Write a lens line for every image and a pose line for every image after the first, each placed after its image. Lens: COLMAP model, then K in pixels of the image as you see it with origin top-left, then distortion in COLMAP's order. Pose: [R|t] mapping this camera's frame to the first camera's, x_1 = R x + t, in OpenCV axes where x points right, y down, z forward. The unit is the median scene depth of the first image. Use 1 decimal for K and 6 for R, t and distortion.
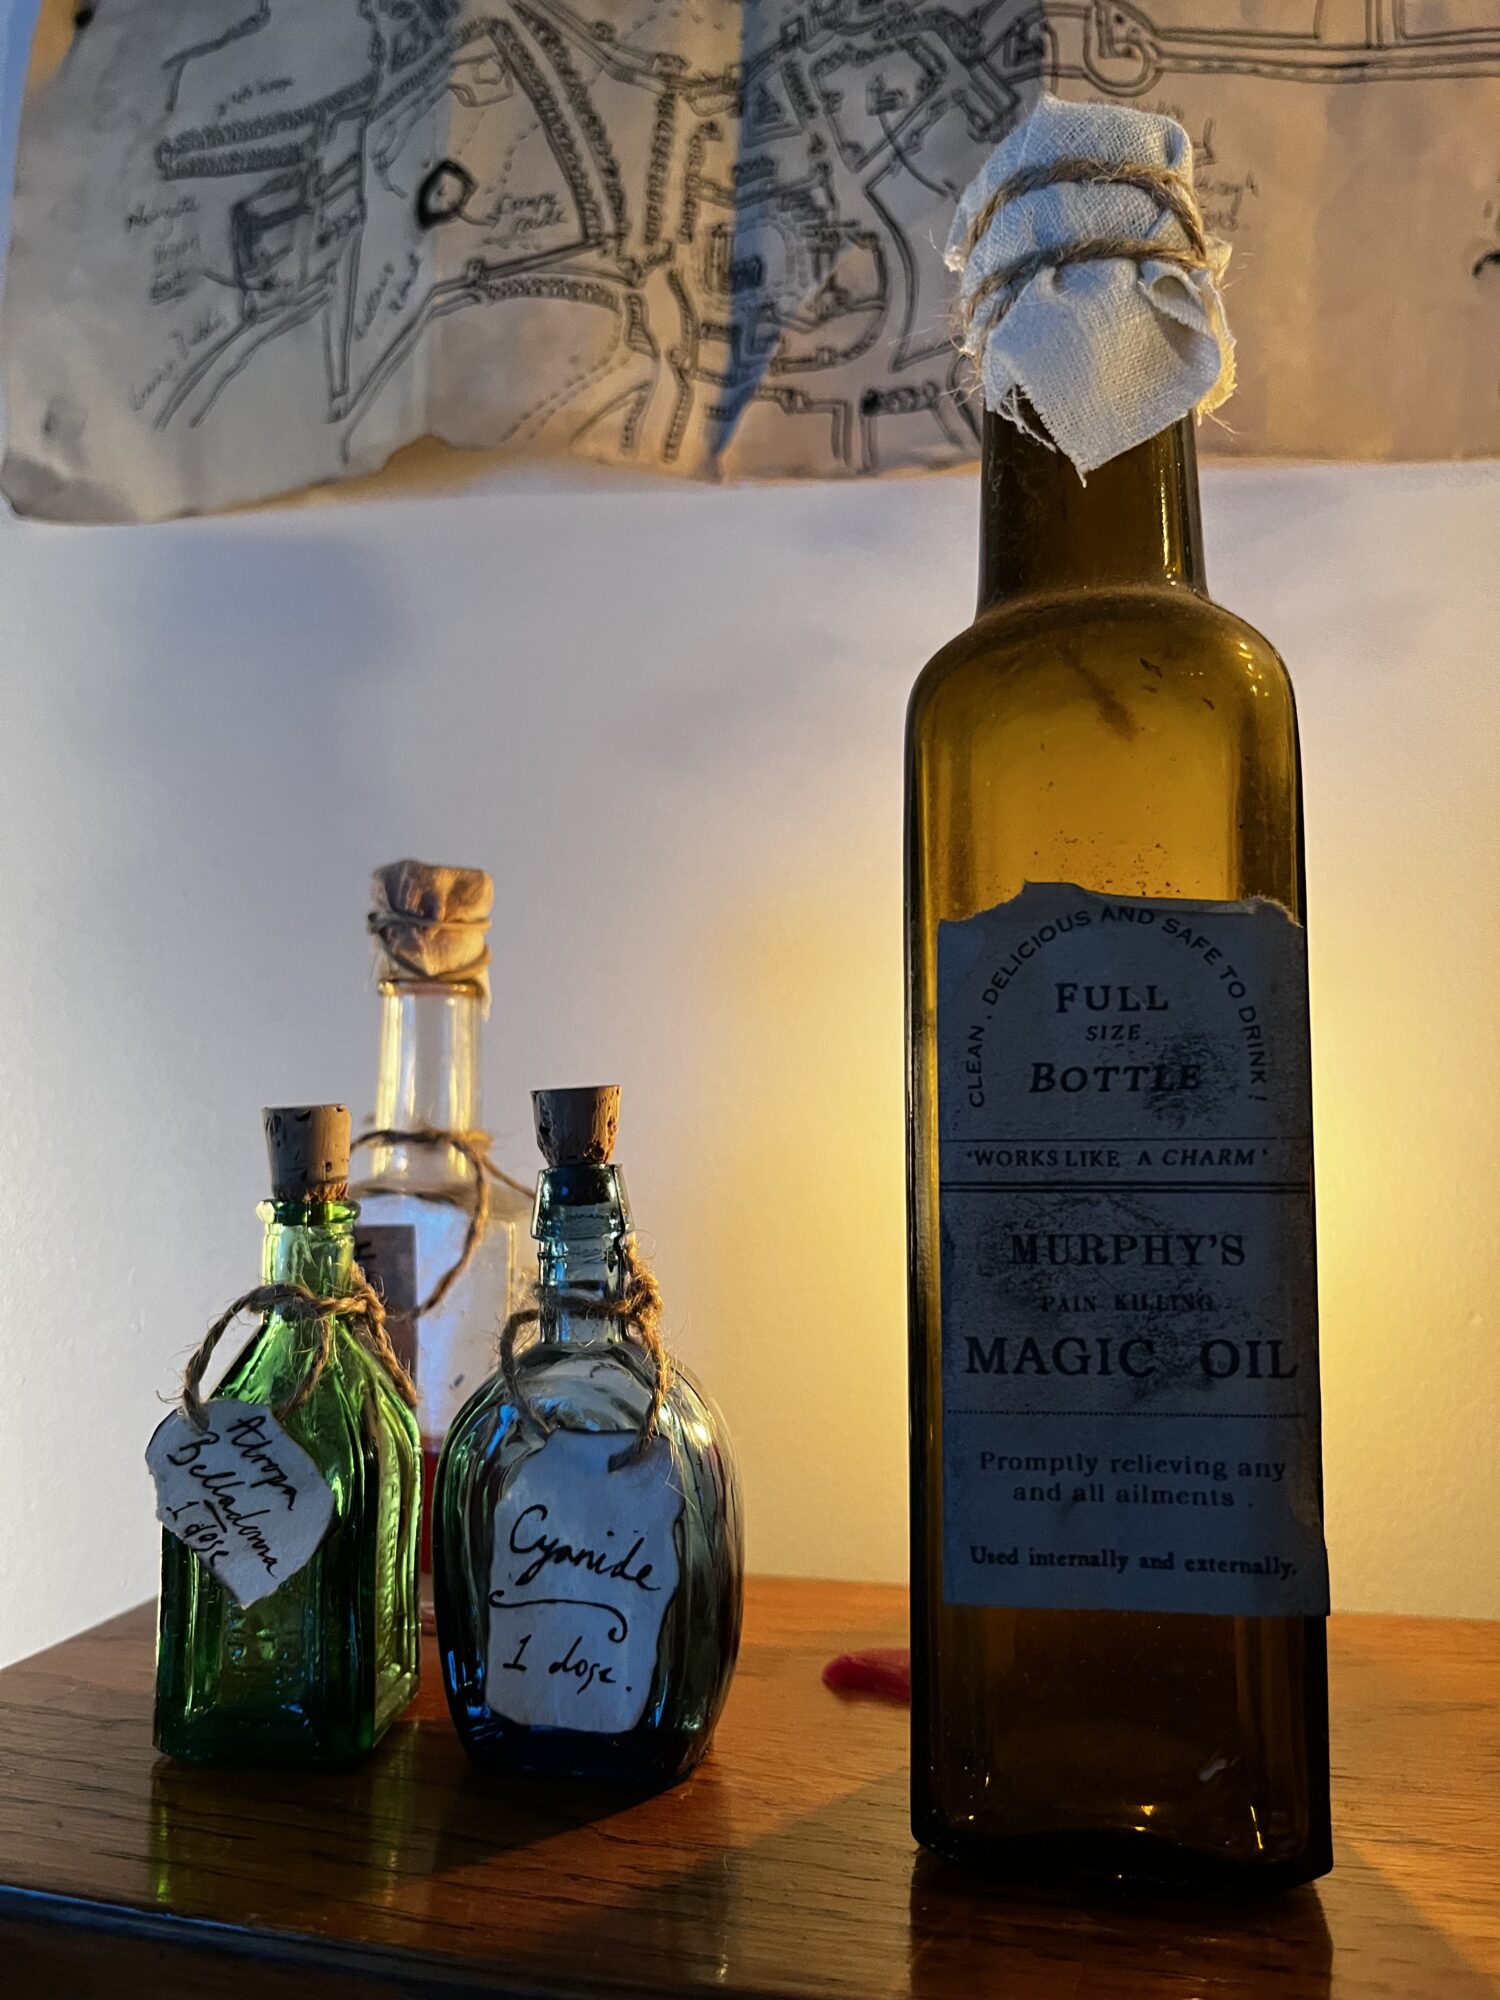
lens RADIAL K [[1604.0, 0, 724.3], [0, 1604.0, 1139.1], [0, 0, 1]] dist [0.081153, -0.097163]
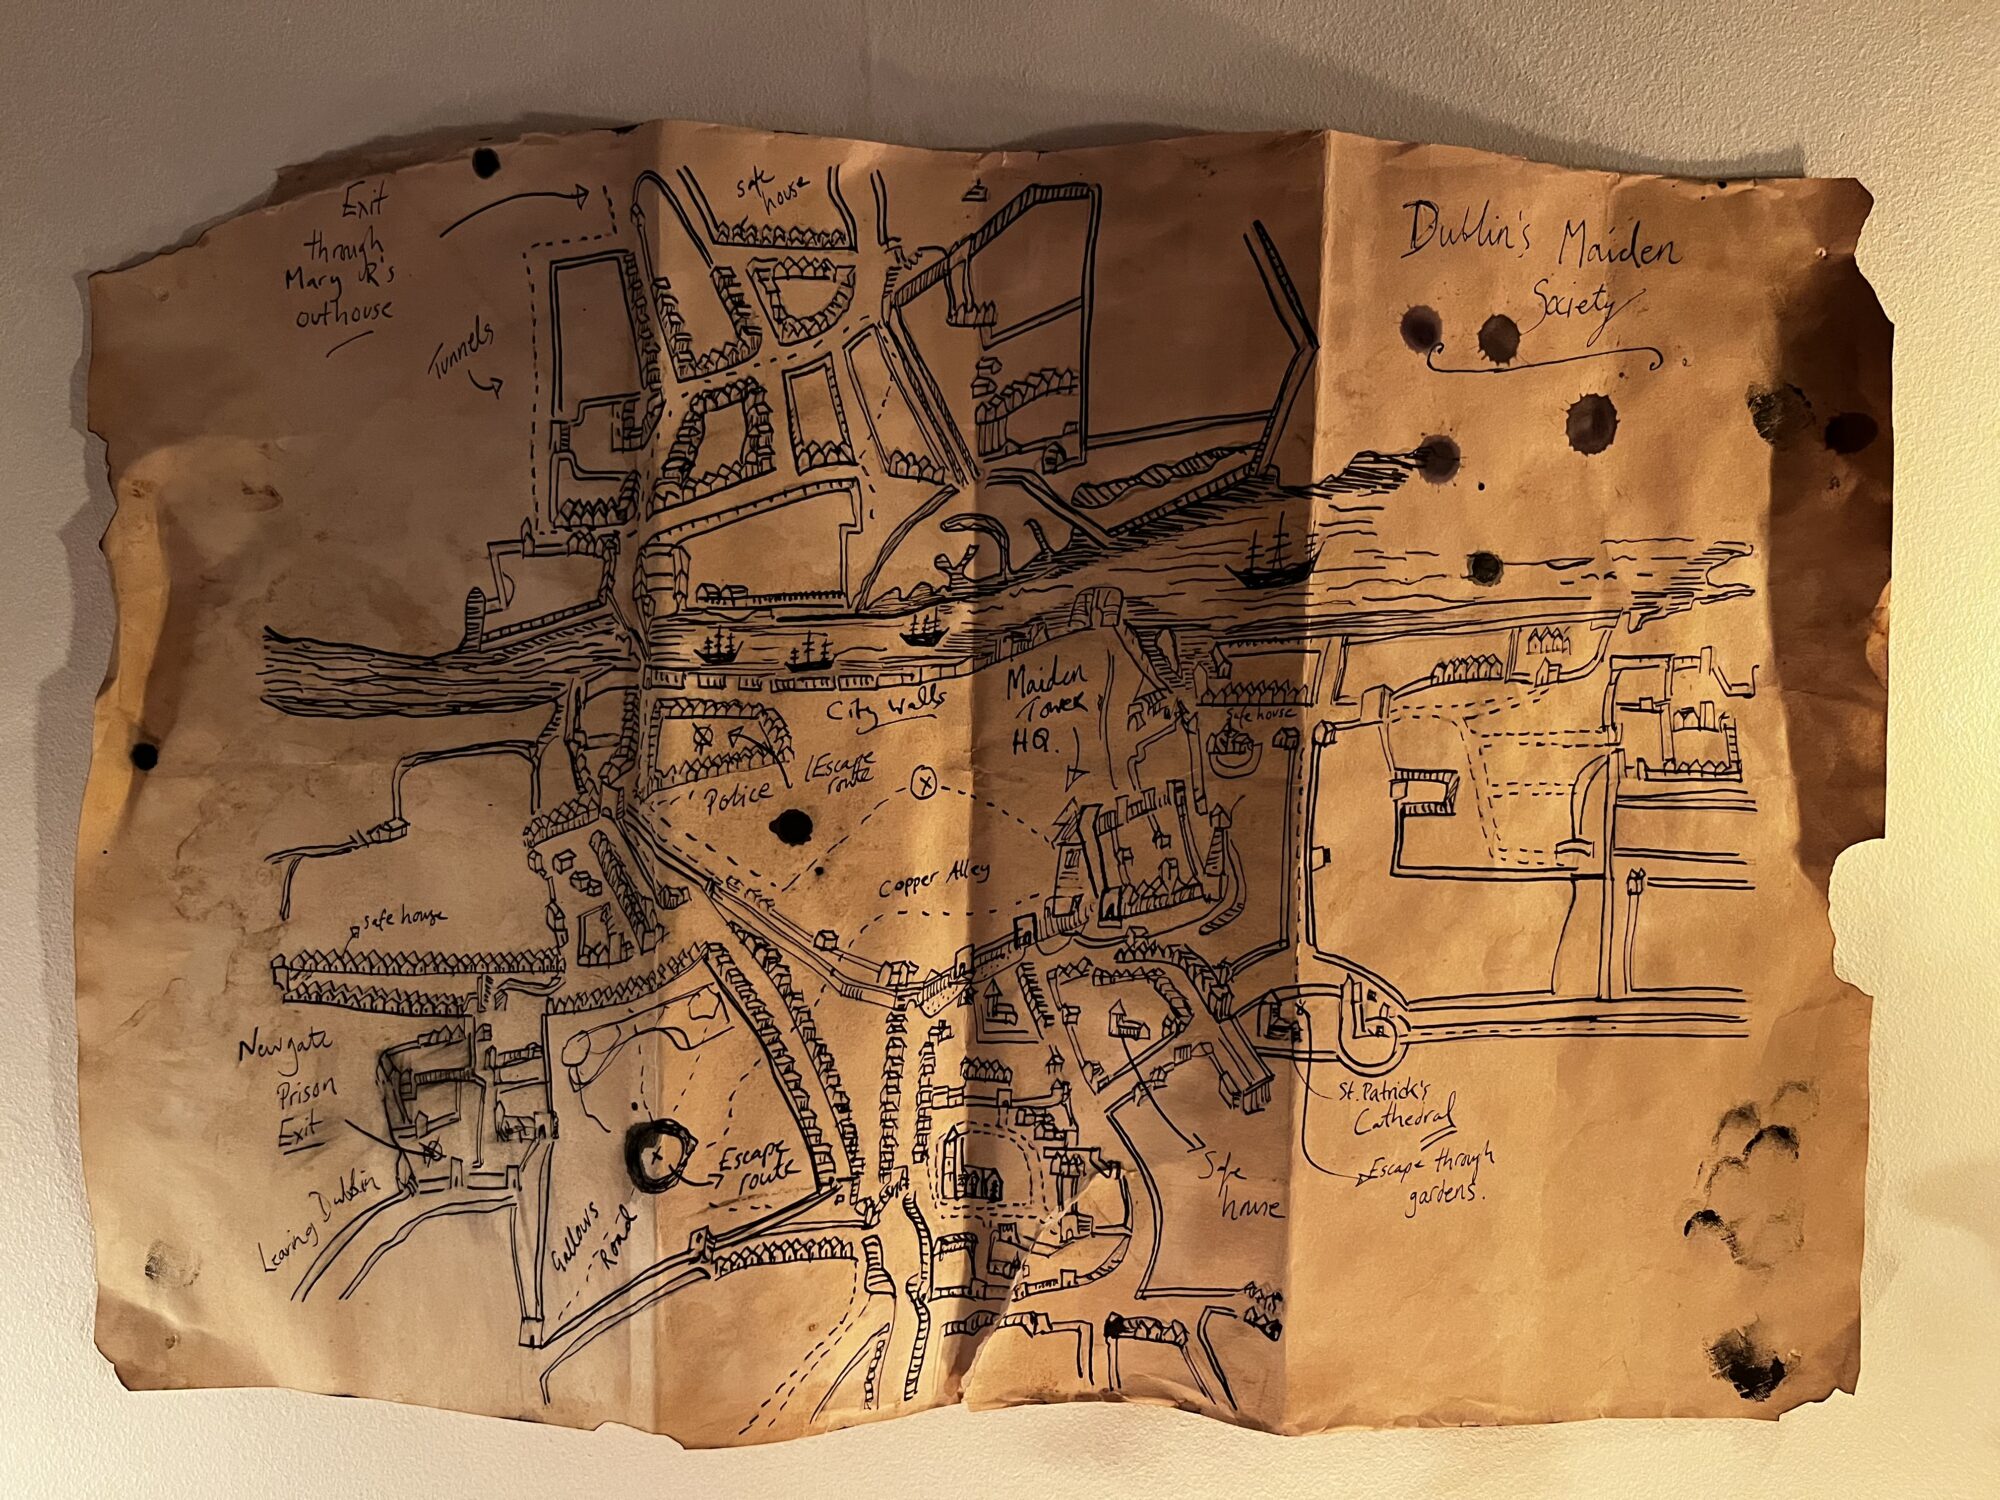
lens RADIAL K [[1604.0, 0, 979.2], [0, 1604.0, 750.7], [0, 0, 1]] dist [0.081153, -0.097163]
pose [[0.974661, -0.041647, 0.219775, -0.186654], [0.010310, 0.989835, 0.141848, -0.923133], [-0.223448, -0.135988, 0.965183, 0.123590]]
